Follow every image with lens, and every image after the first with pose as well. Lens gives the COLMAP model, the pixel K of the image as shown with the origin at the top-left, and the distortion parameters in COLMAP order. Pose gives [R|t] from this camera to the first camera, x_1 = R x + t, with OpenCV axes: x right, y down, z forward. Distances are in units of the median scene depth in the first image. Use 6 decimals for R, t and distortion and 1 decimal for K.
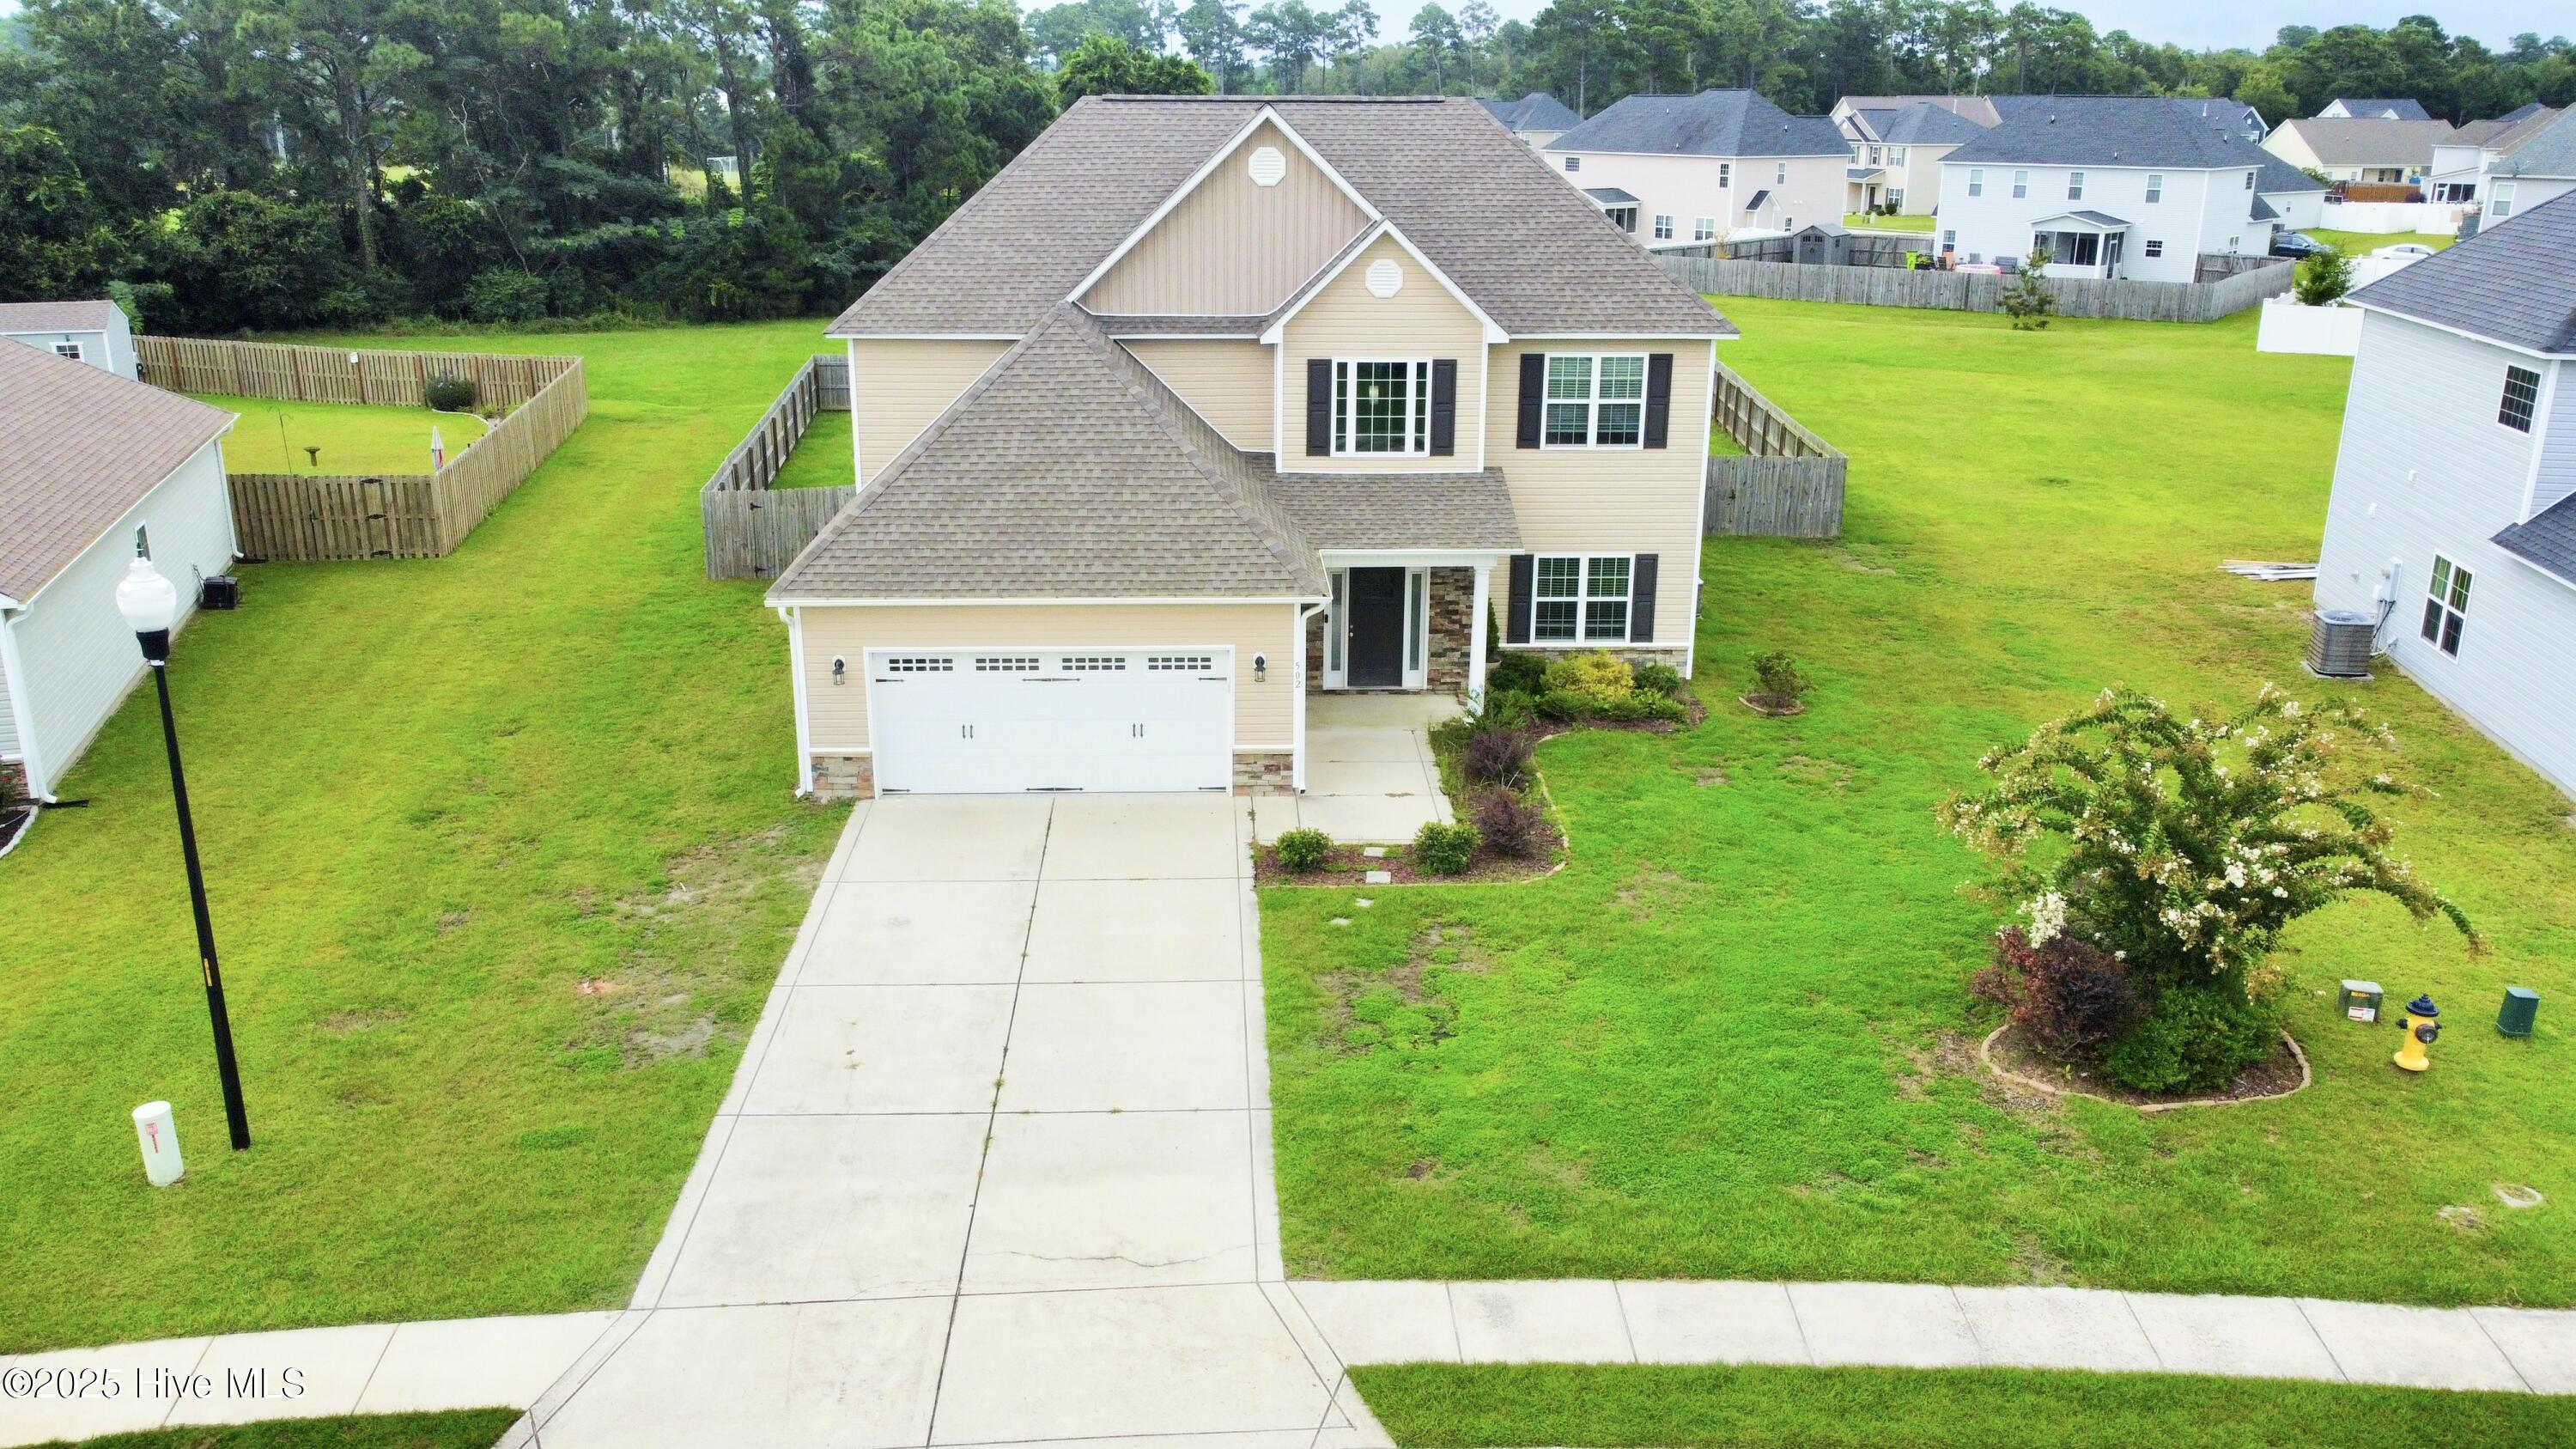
lens RADIAL K [[1949.7, 0, 1279.3], [0, 1949.7, 723.9], [0, 0, 1]] dist [0.001058, -0.003906]
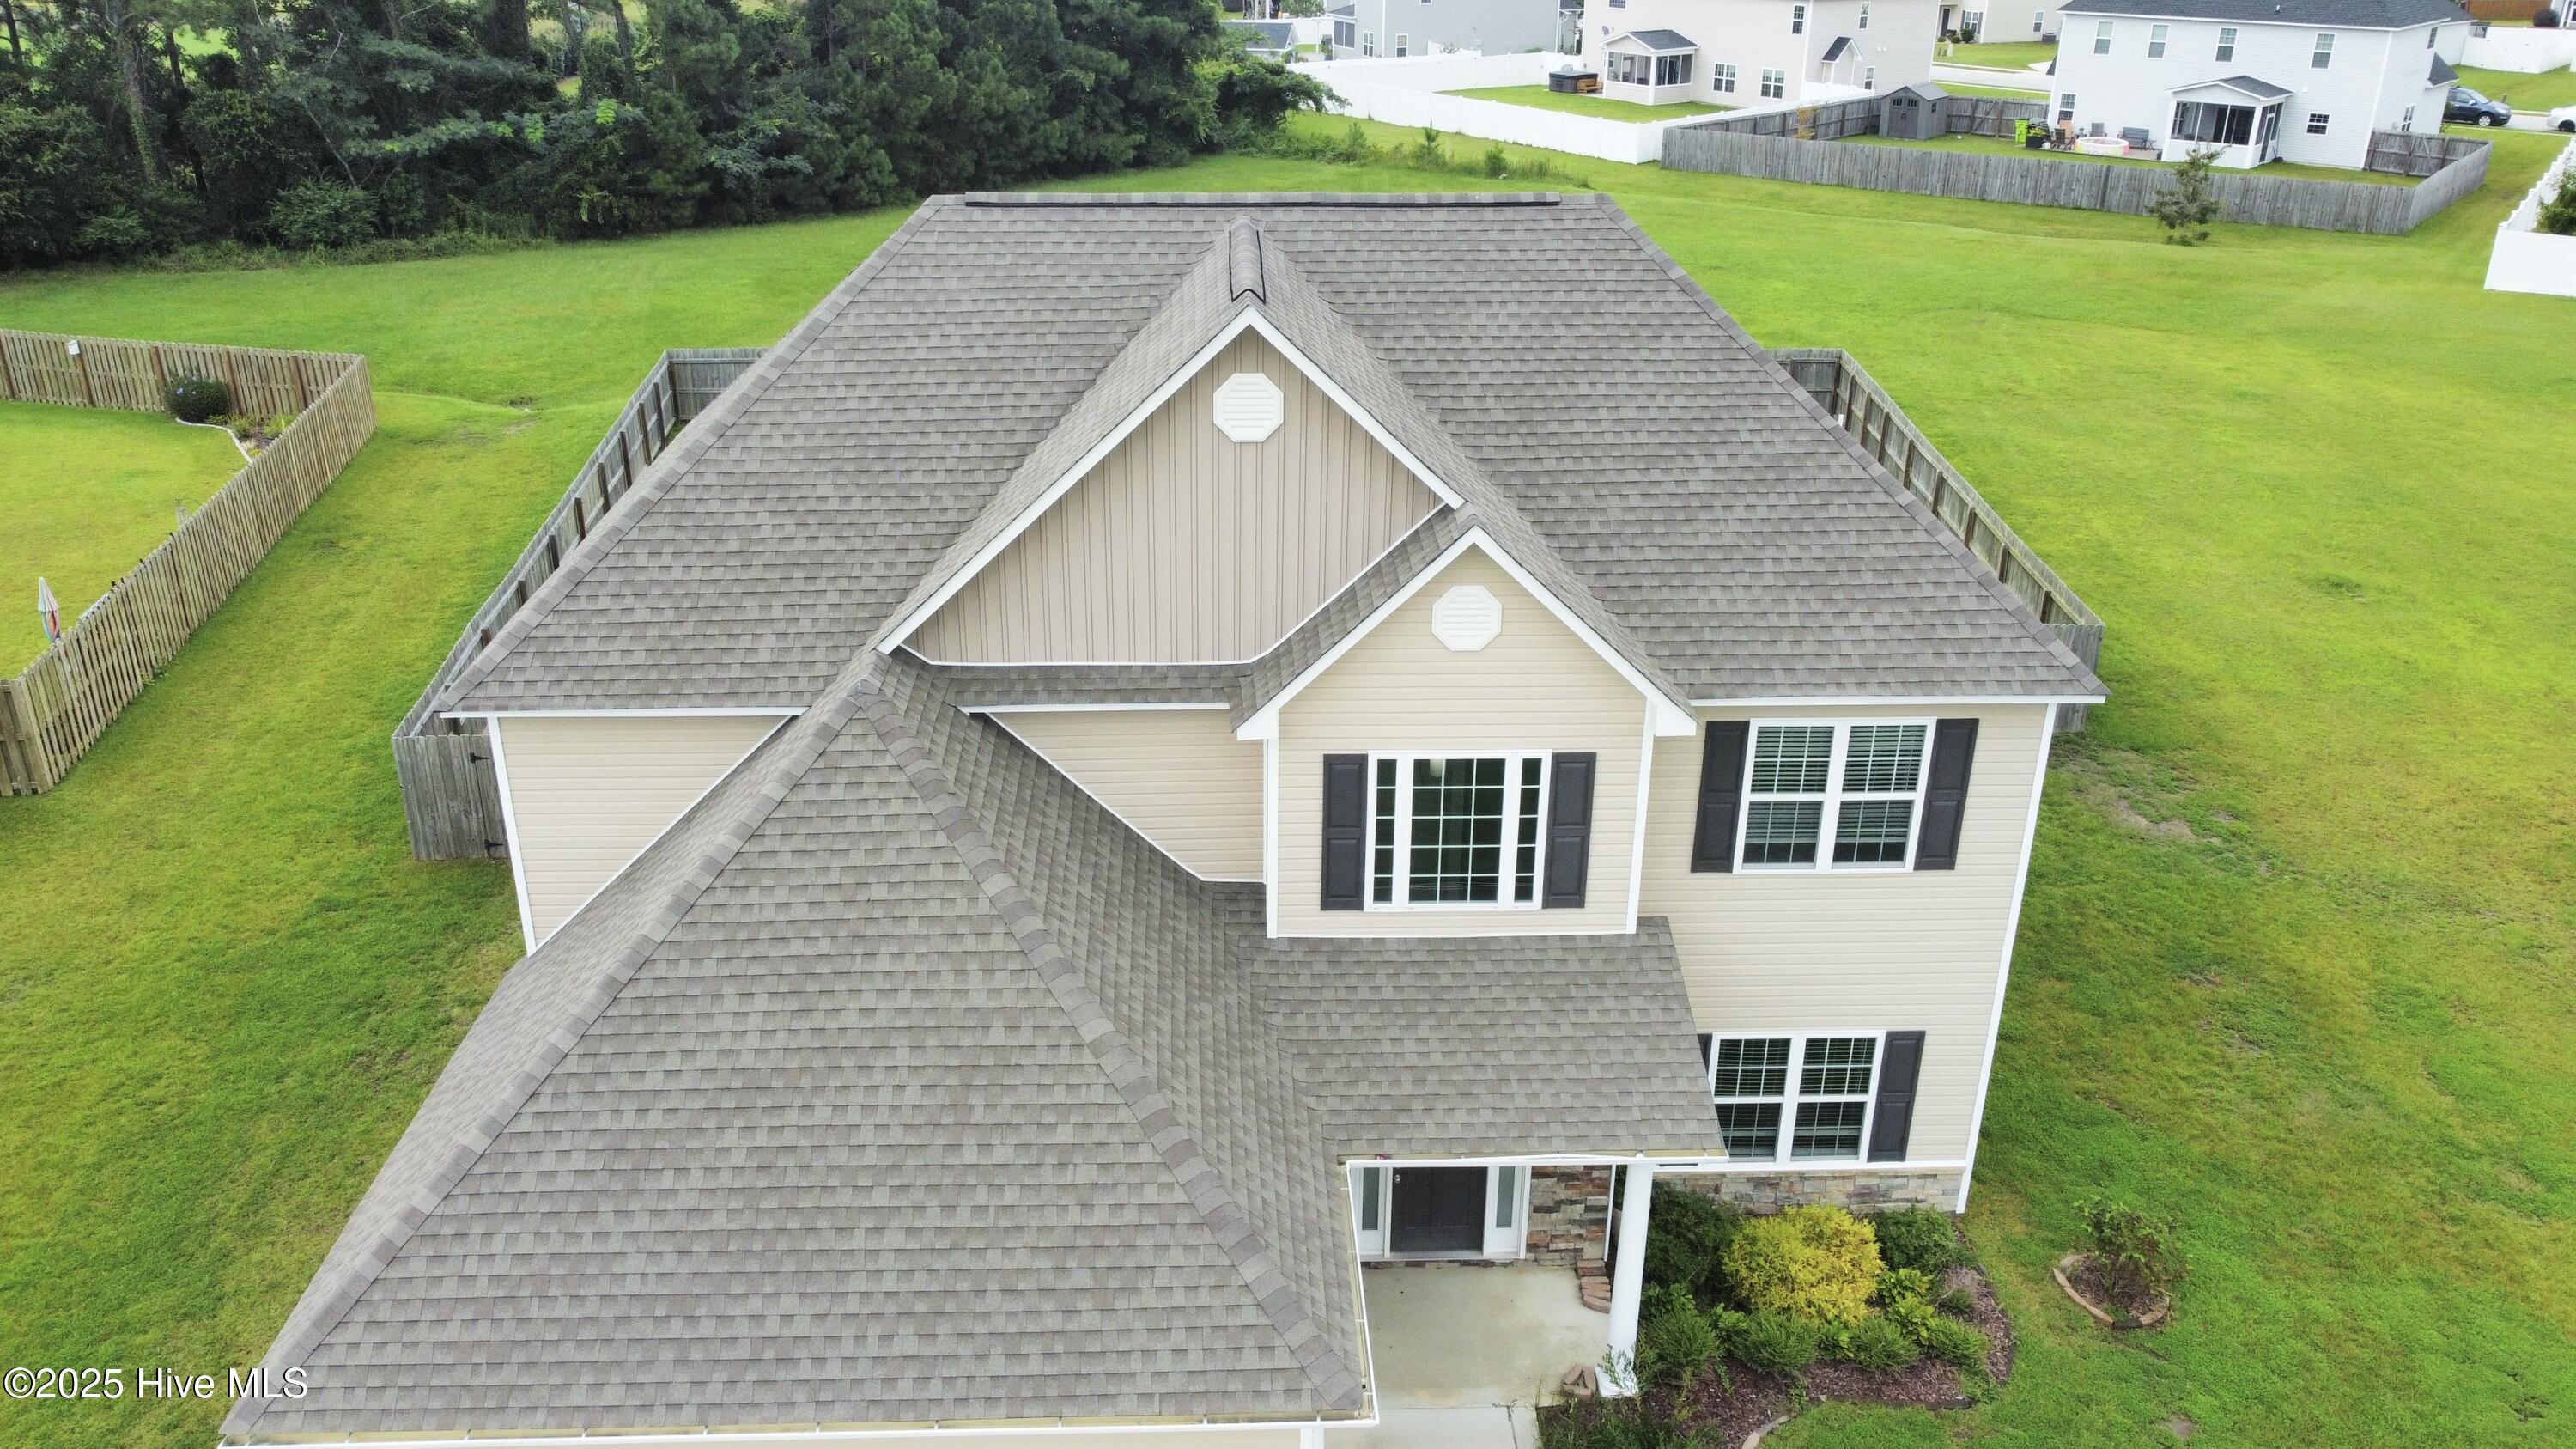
lens RADIAL K [[1949.7, 0, 1281.1], [0, 1949.7, 728.7], [0, 0, 1]] dist [0.001058, -0.003906]
pose [[1.000000, -0.000336, 0.000792, 0.001647], [0.000249, 0.994148, 0.108026, -0.202821], [-0.000824, -0.108026, 0.994148, 0.366385]]
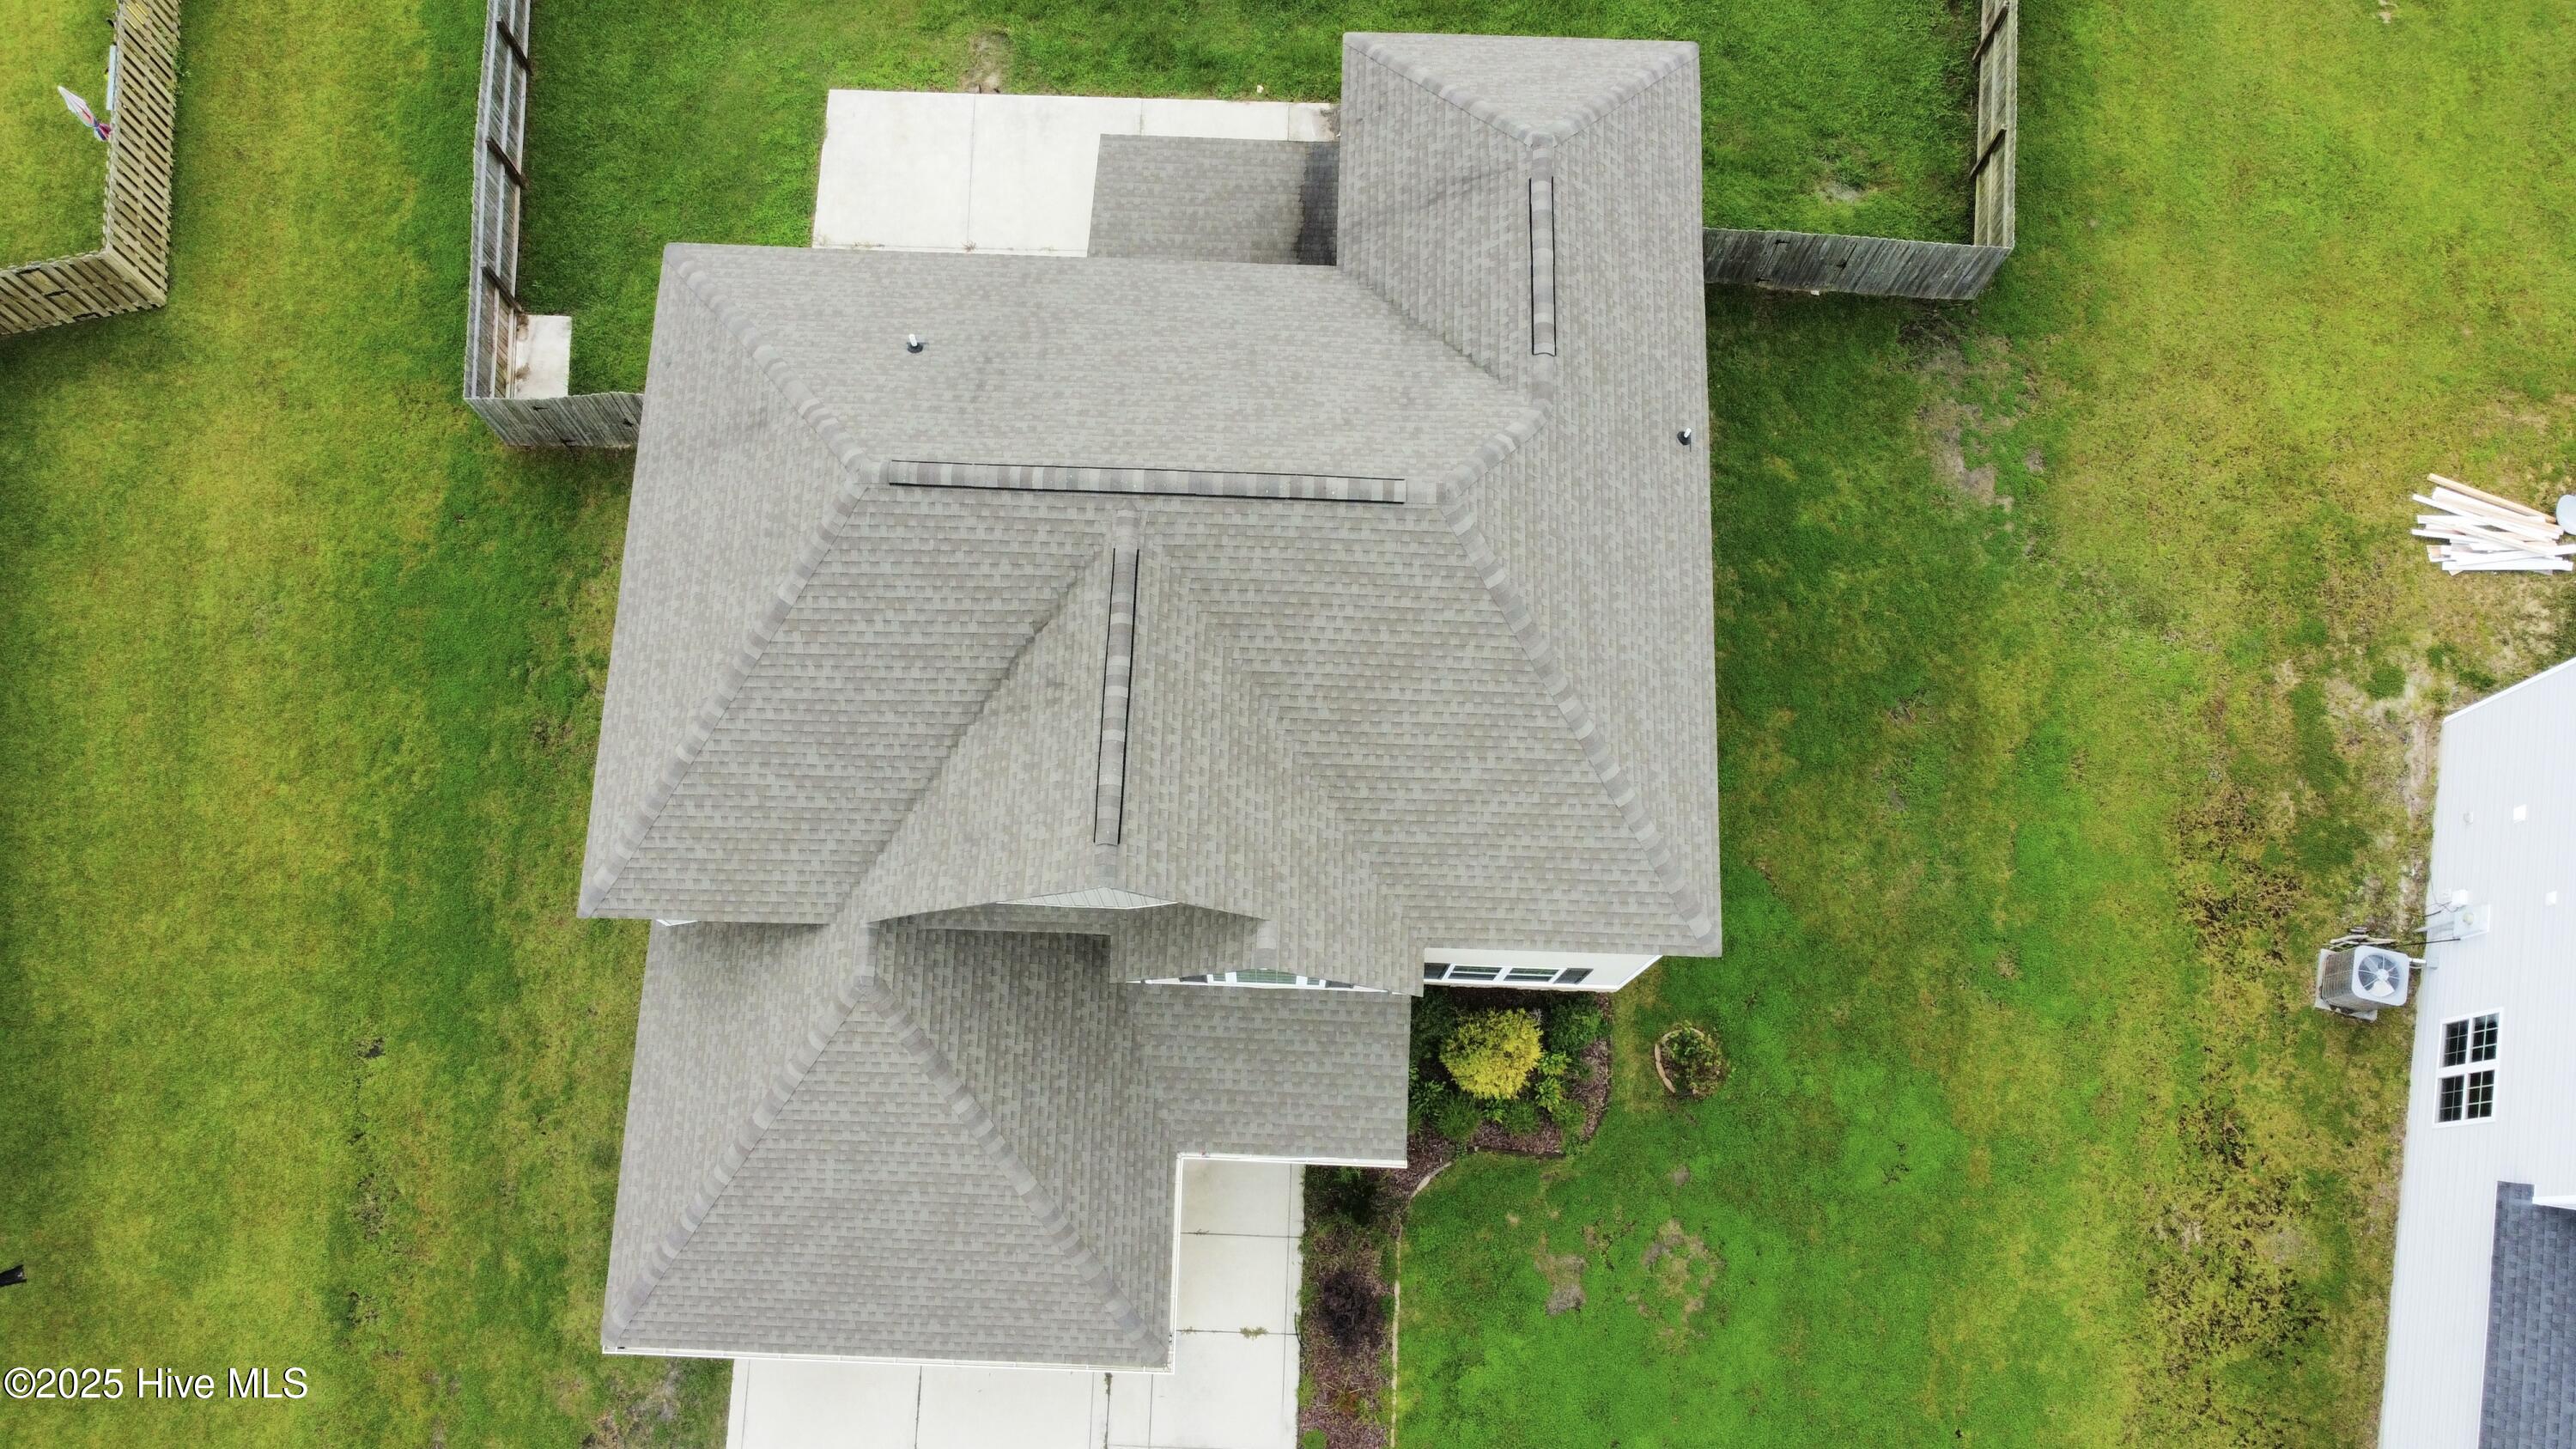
lens RADIAL K [[1949.7, 0, 1278.8], [0, 1949.7, 722.0], [0, 0, 1]] dist [0.001058, -0.003906]
pose [[0.997591, 0.066799, -0.018687, 0.053144], [-0.021107, 0.548972, 0.835574, -0.741193], [0.066075, -0.833167, 0.549059, 0.511762]]
